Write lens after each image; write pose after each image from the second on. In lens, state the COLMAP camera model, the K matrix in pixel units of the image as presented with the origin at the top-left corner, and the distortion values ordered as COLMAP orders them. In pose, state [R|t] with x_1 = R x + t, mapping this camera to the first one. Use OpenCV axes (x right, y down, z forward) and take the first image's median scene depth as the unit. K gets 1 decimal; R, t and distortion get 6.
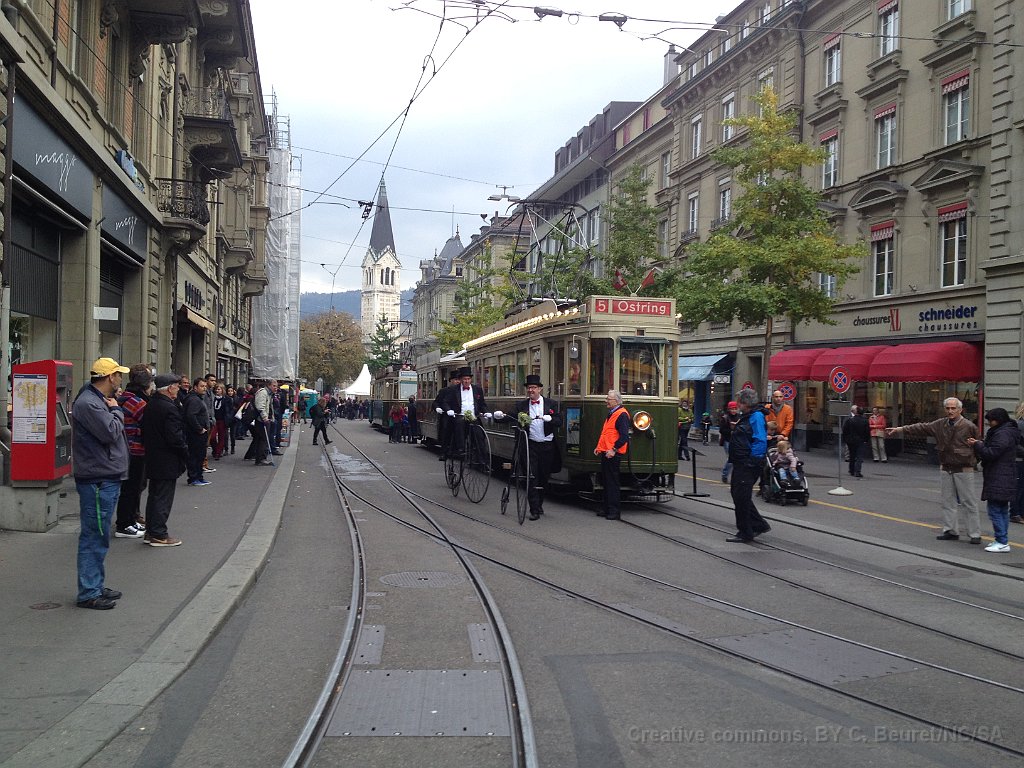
lens RADIAL K [[1015.9, 0, 515.7], [0, 1015.9, 385.7], [0, 0, 1]] dist [0.134110, 0.000000]
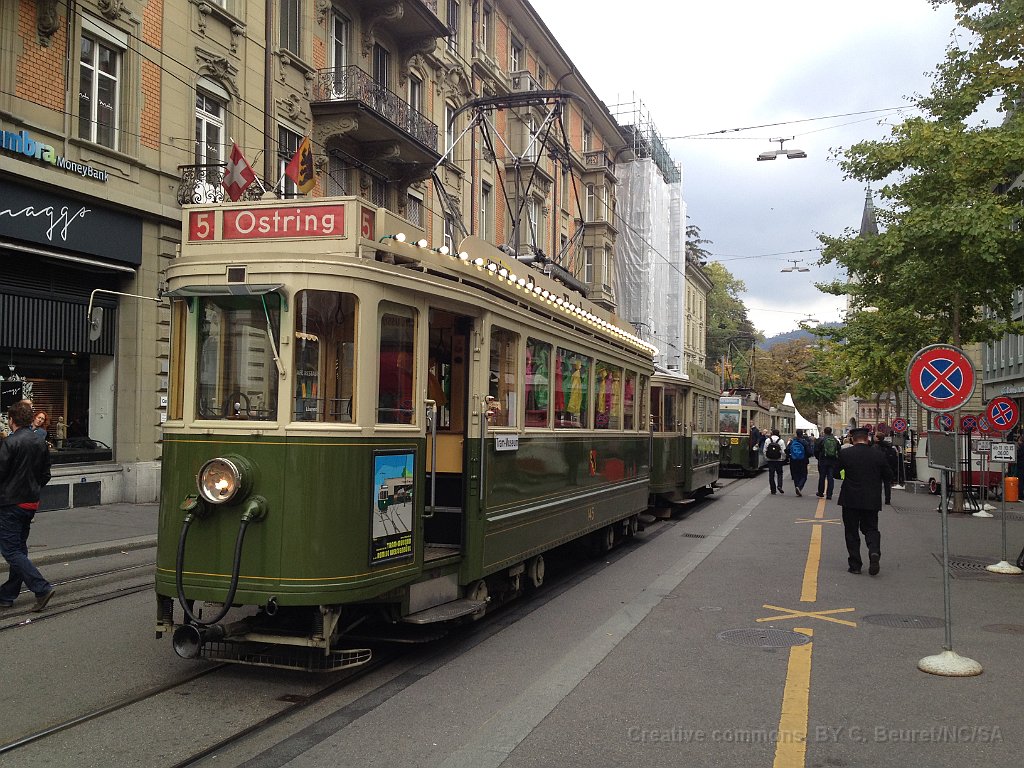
lens RADIAL K [[1015.9, 0, 504.0], [0, 1015.9, 389.0], [0, 0, 1]] dist [0.134110, 0.000000]
pose [[0.863801, -0.029622, -0.502962, 0.428662], [0.011833, 0.999188, -0.038525, 0.013966], [0.503695, 0.027326, 0.863449, 0.666276]]
